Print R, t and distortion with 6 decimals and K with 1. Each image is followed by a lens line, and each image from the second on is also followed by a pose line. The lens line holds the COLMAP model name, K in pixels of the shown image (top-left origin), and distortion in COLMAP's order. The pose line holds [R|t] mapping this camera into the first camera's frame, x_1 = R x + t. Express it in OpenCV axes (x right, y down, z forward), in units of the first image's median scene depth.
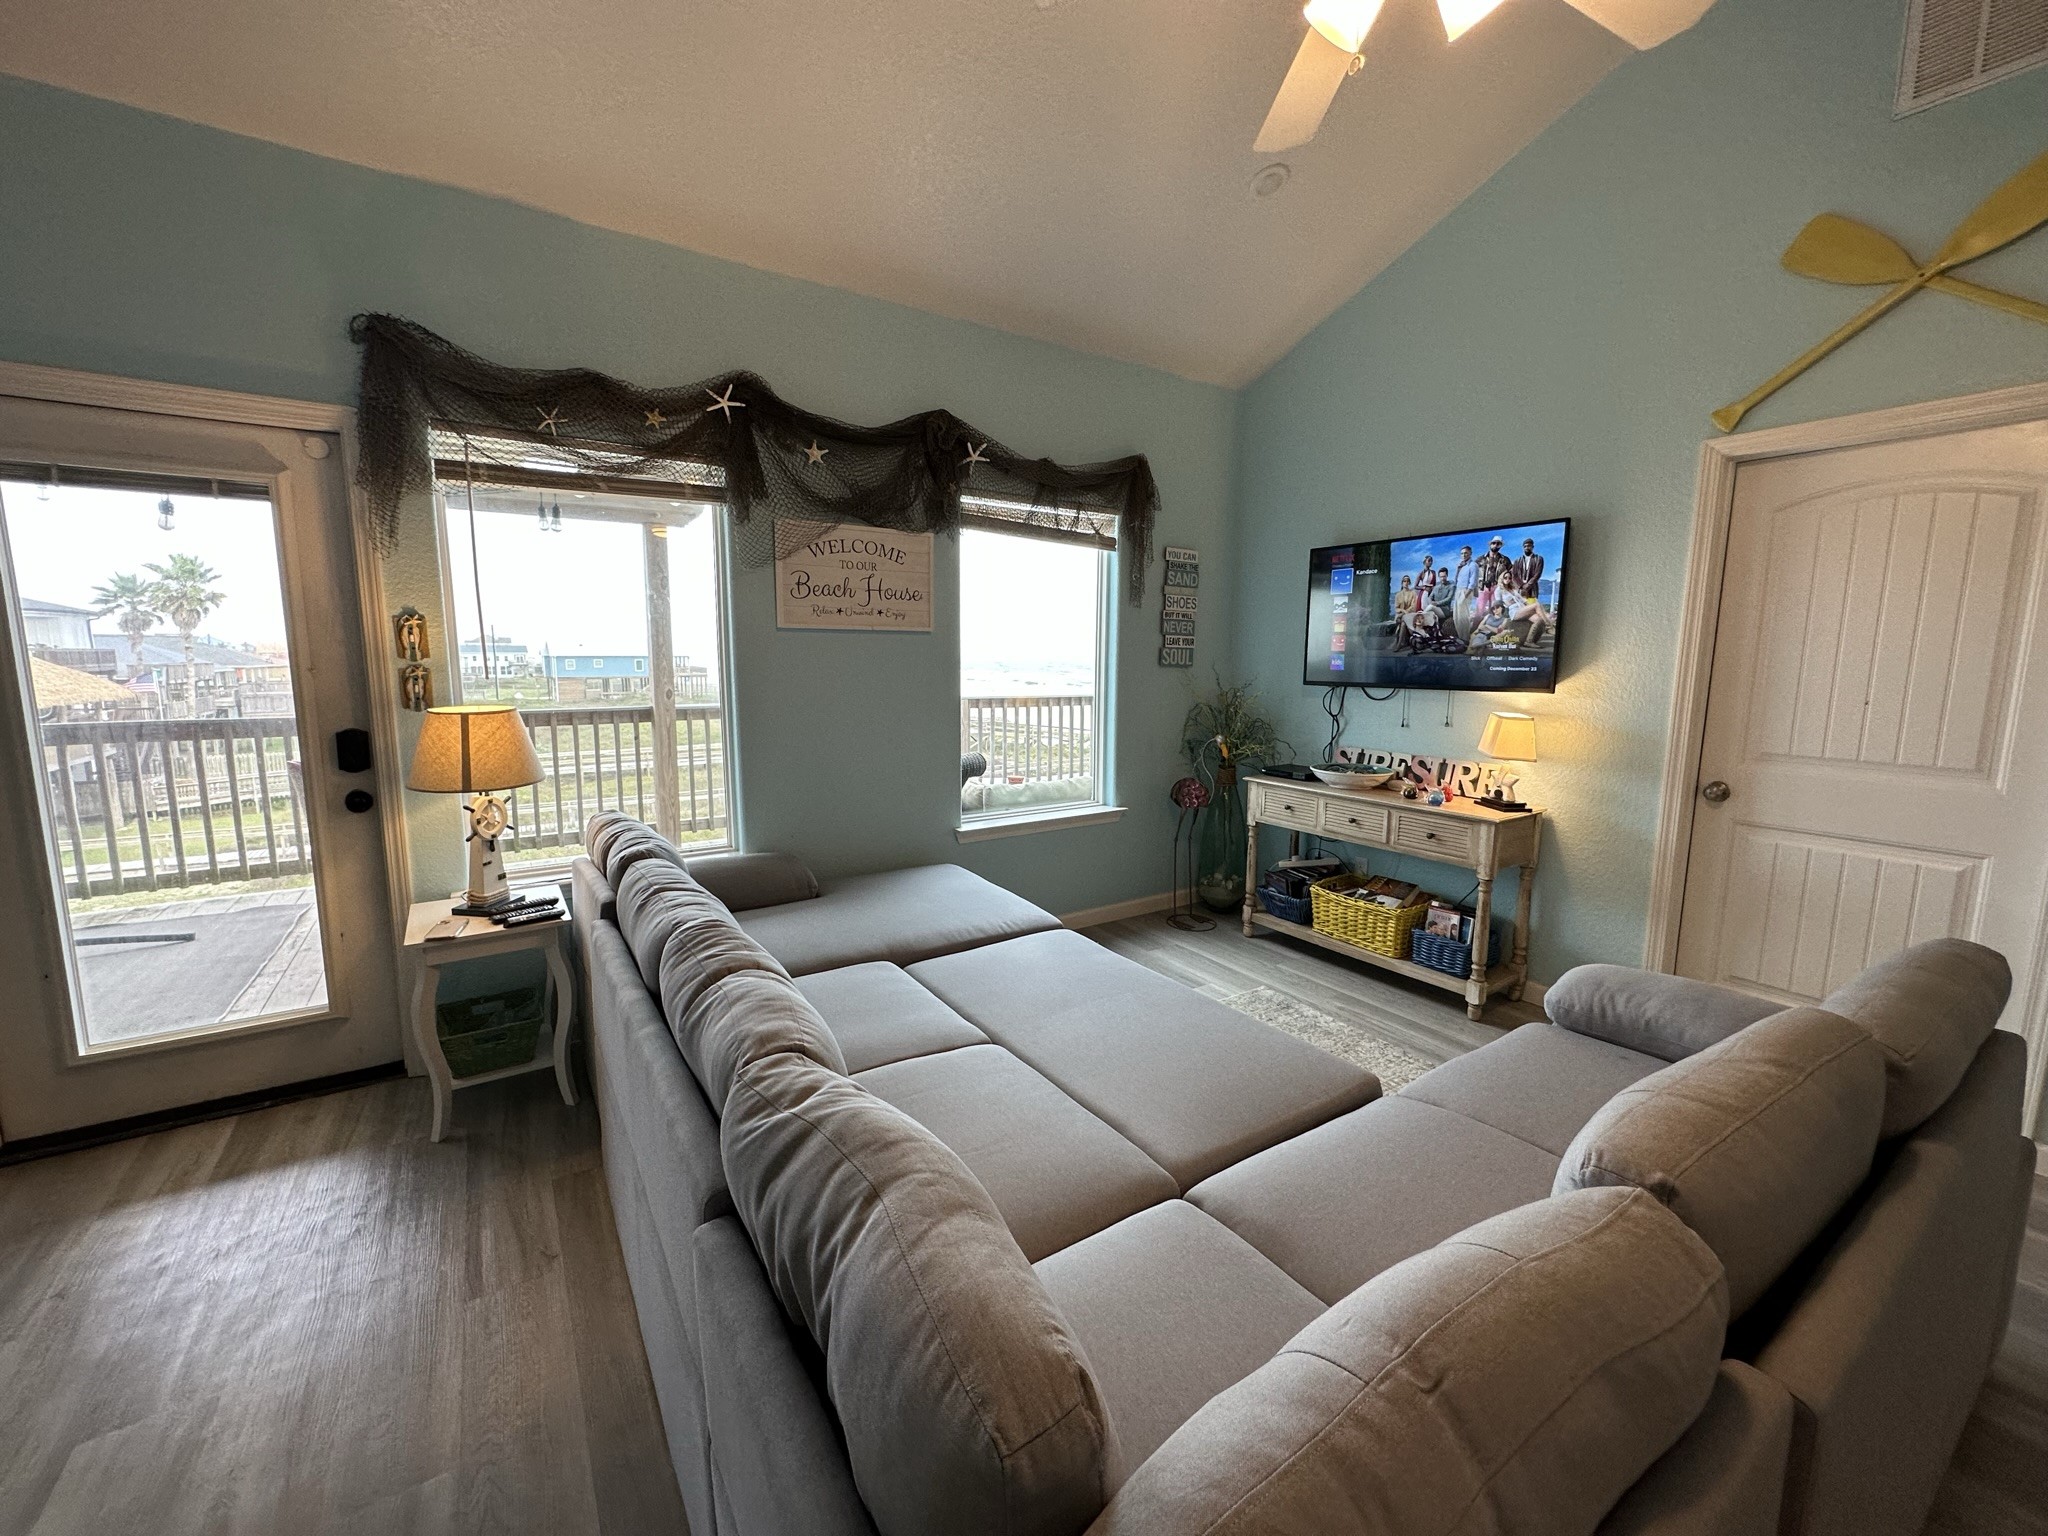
lens RADIAL K [[817.1, 0, 1019.8], [0, 817.1, 764.5], [0, 0, 1]] dist [-0.003296, 0.000392]
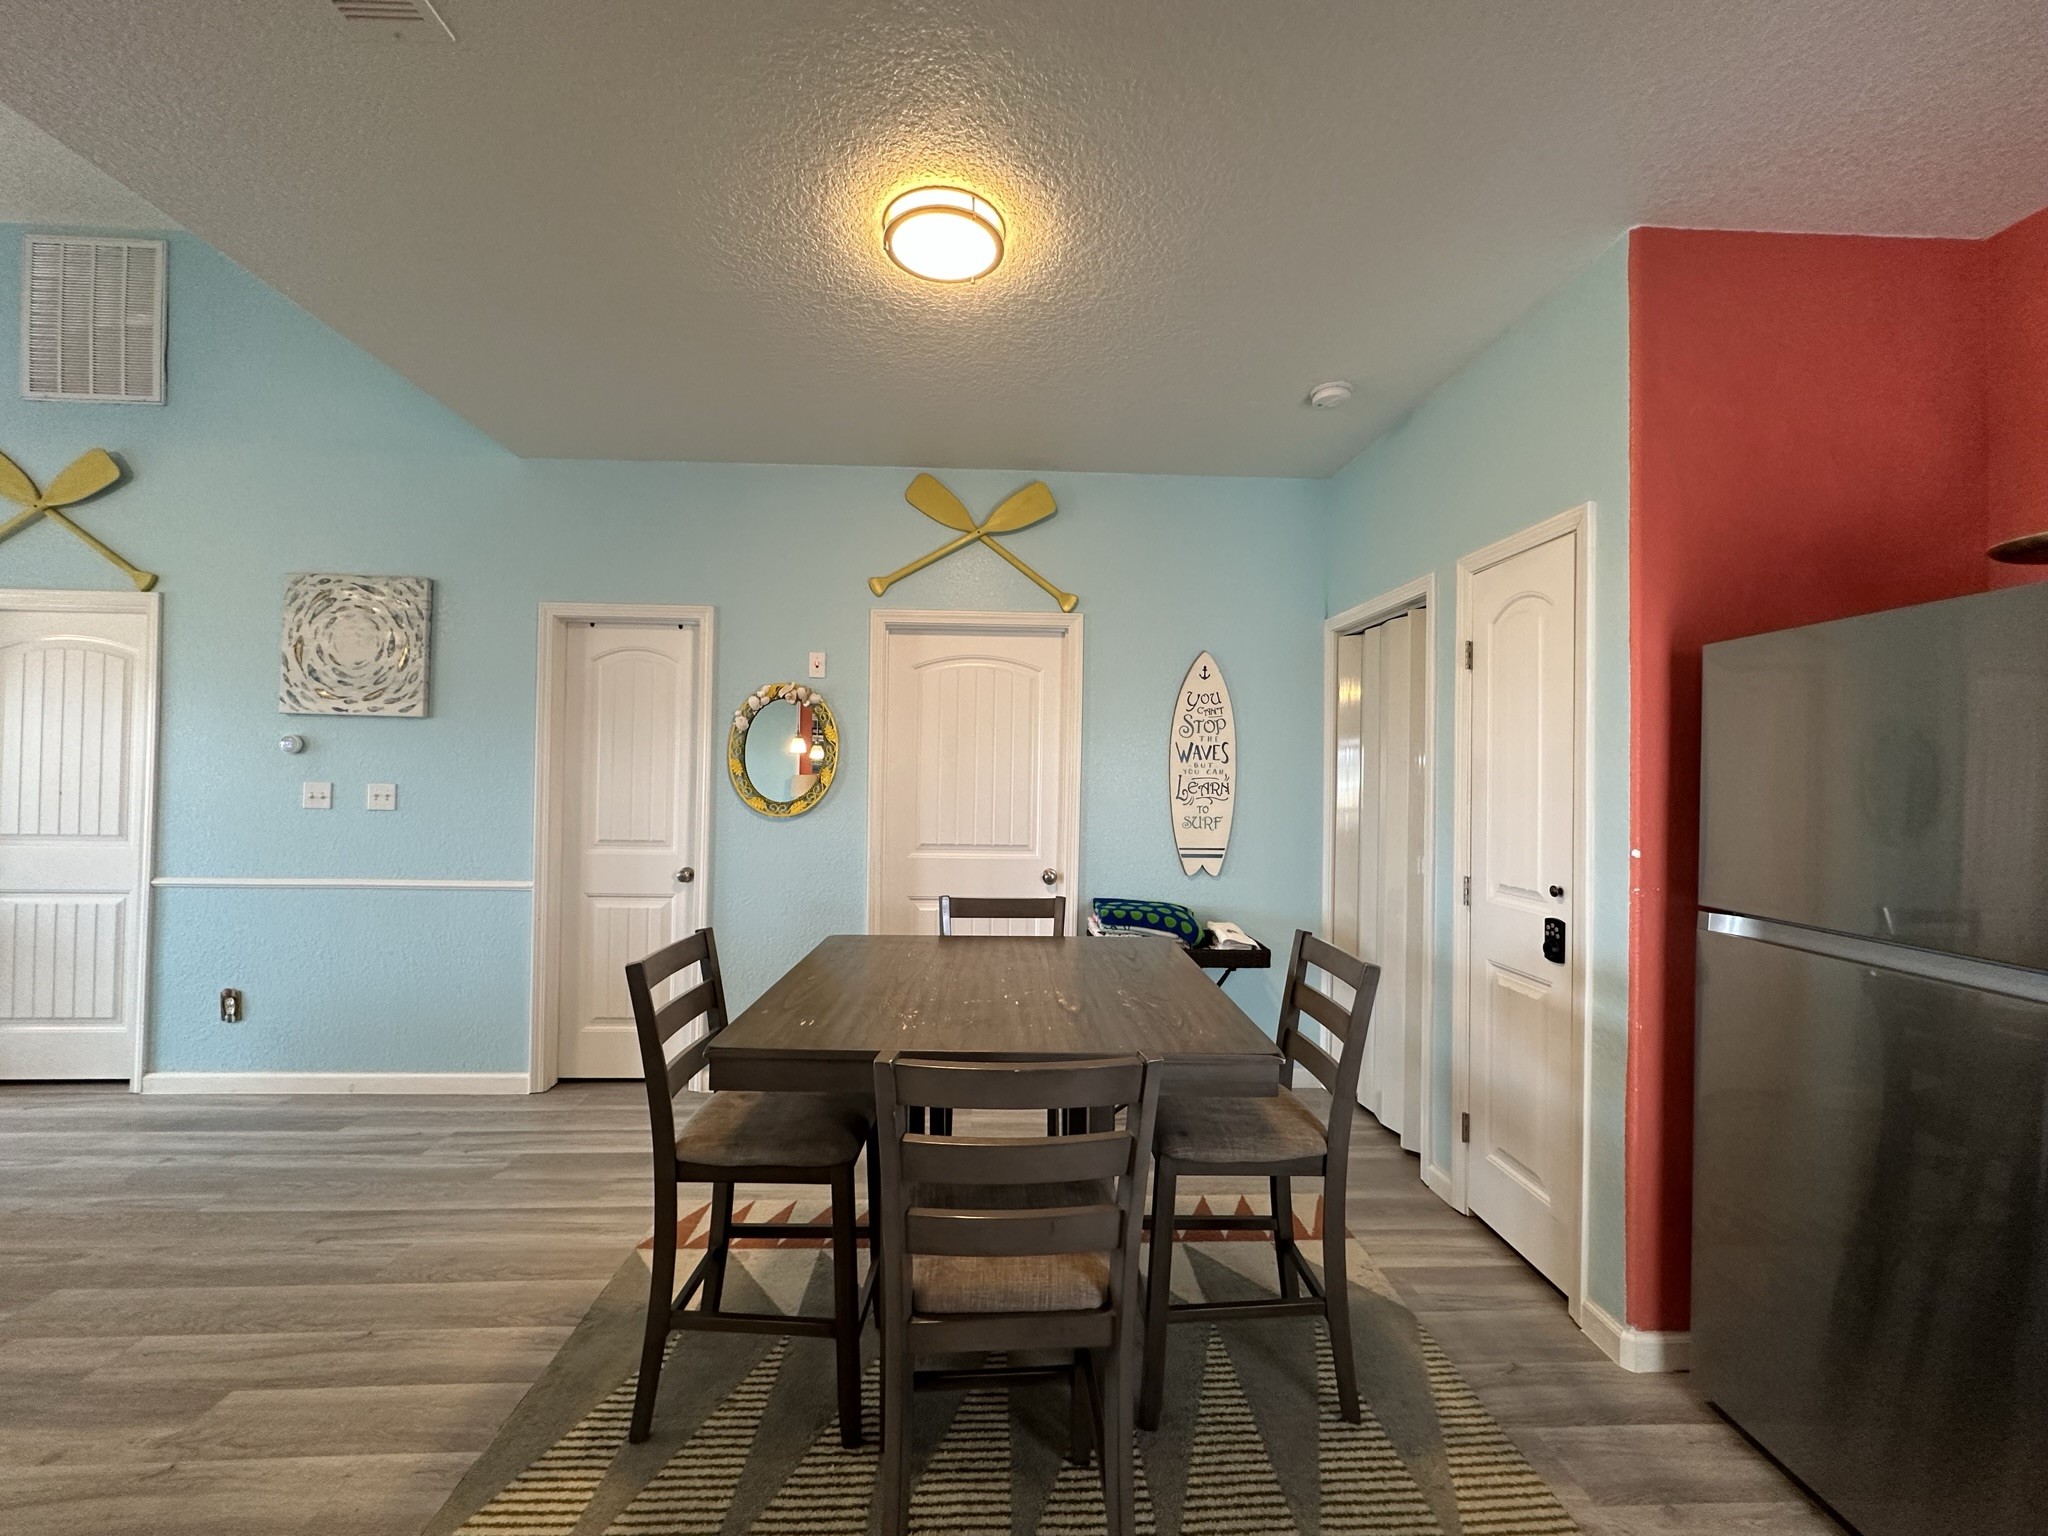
lens RADIAL K [[817.1, 0, 1020.9], [0, 817.1, 765.6], [0, 0, 1]] dist [-0.003296, 0.000392]
pose [[0.507204, 0.010687, 0.861760, 0.535379], [0.106145, 0.991535, -0.074771, 0.126201], [-0.855265, 0.129396, 0.501776, -0.888260]]
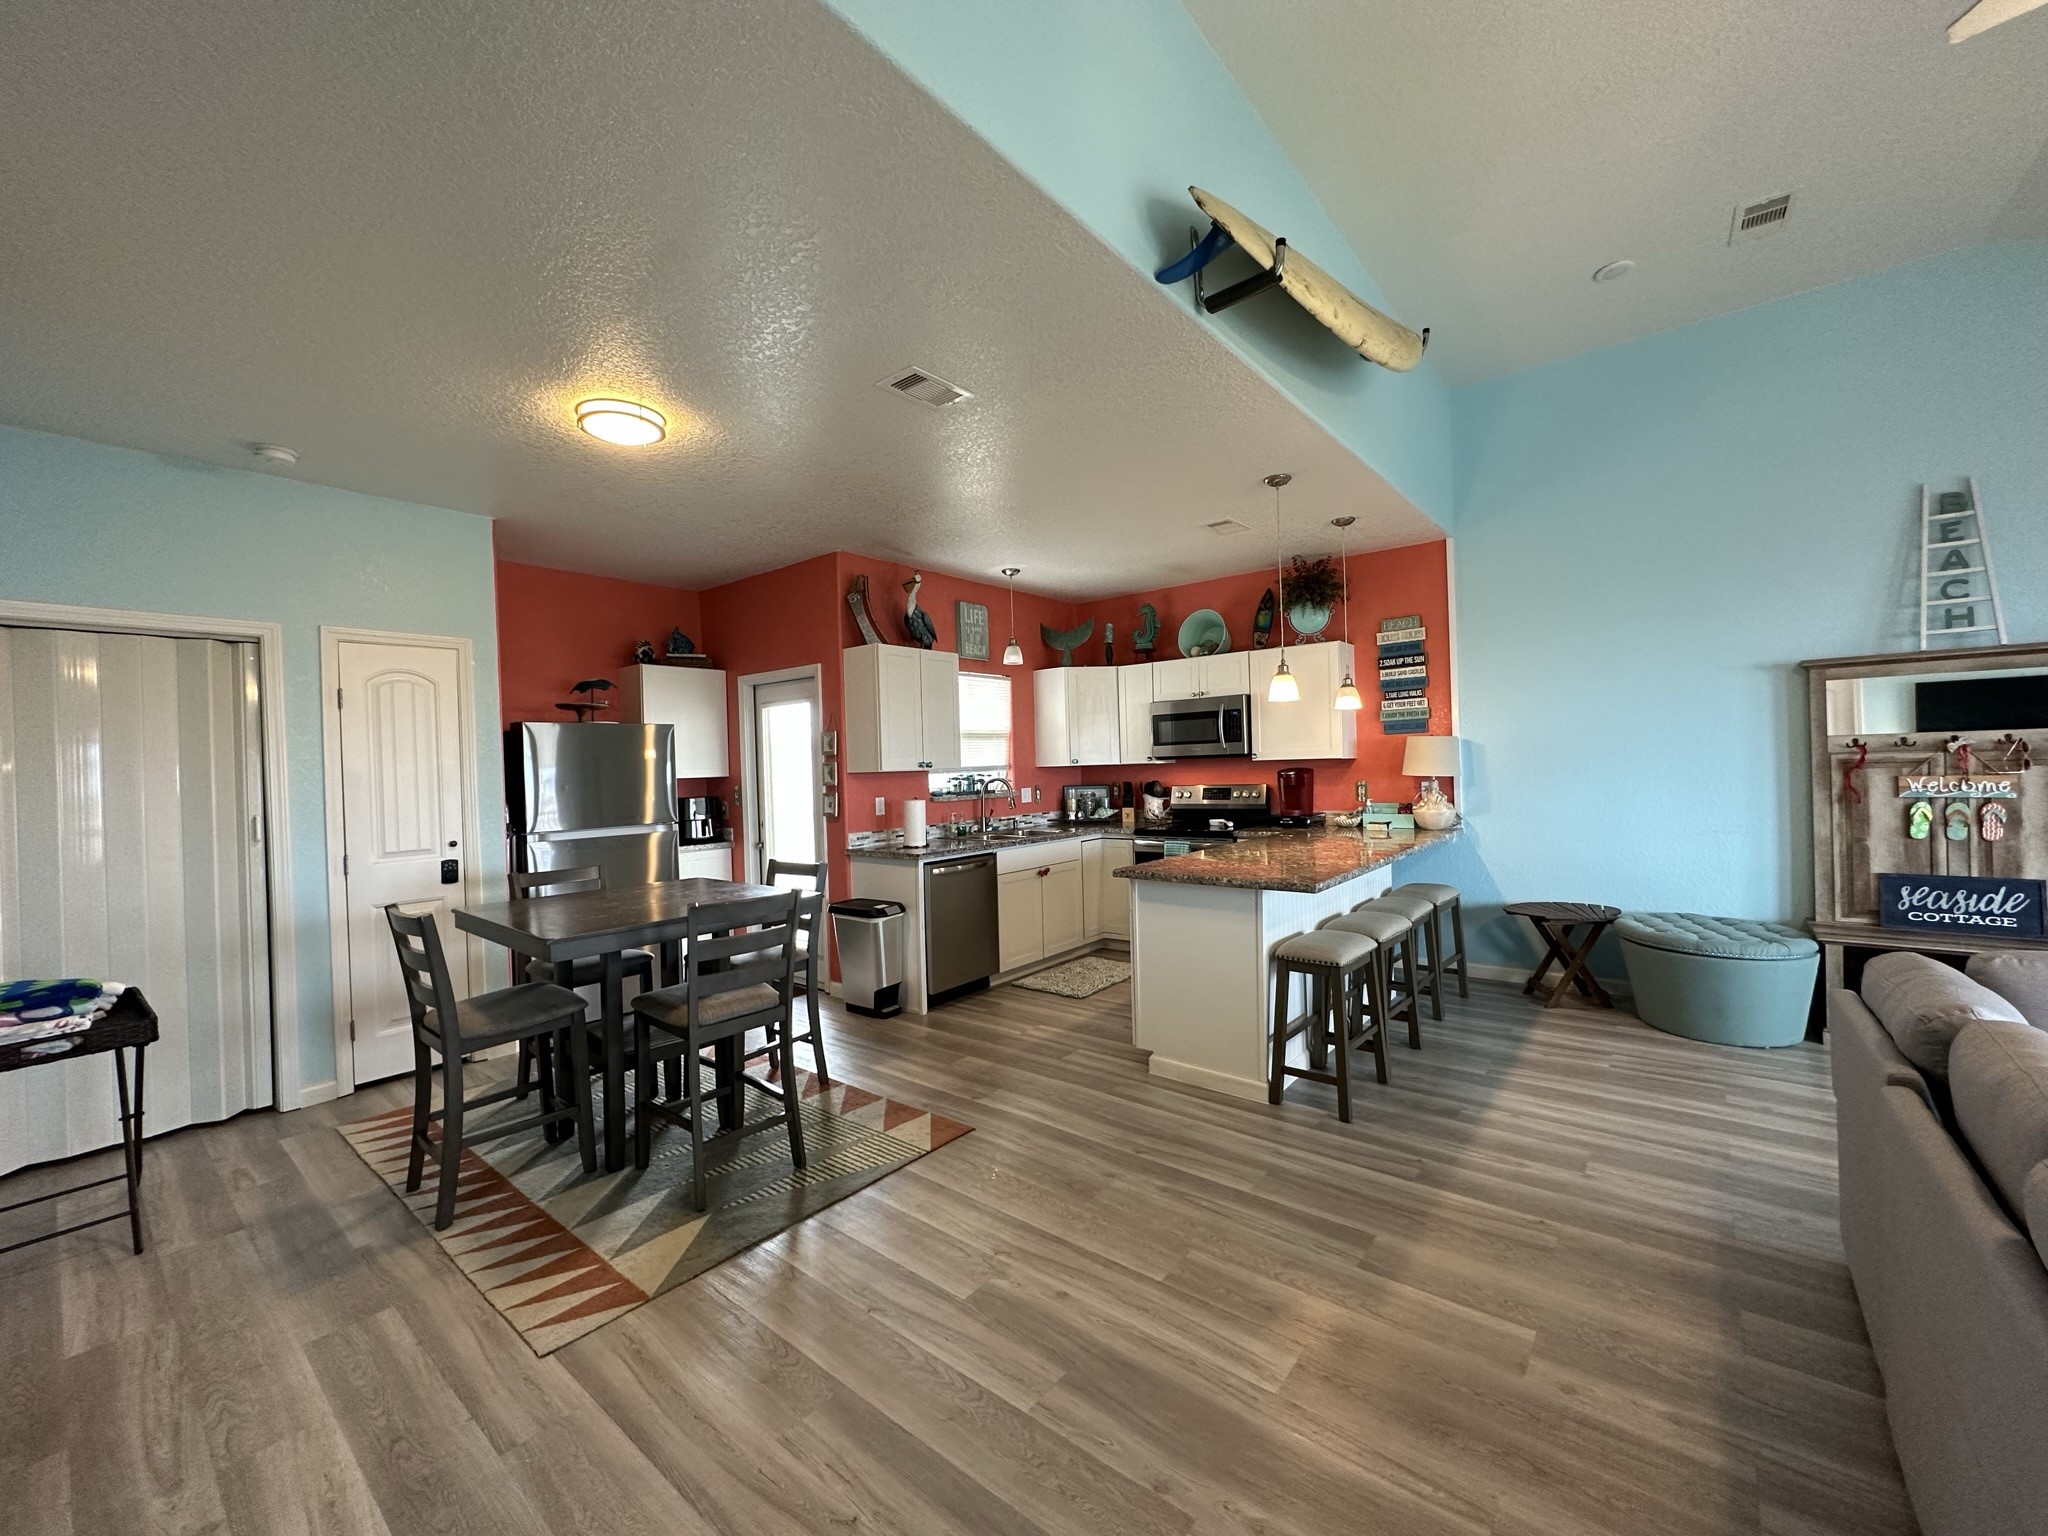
lens RADIAL K [[817.1, 0, 1020.5], [0, 817.1, 765.5], [0, 0, 1]] dist [-0.003296, 0.000392]
pose [[-0.955036, 0.022980, -0.295598, 0.897890], [-0.015934, 0.991573, 0.128565, -0.069698], [0.296061, 0.127494, -0.946622, 0.533275]]
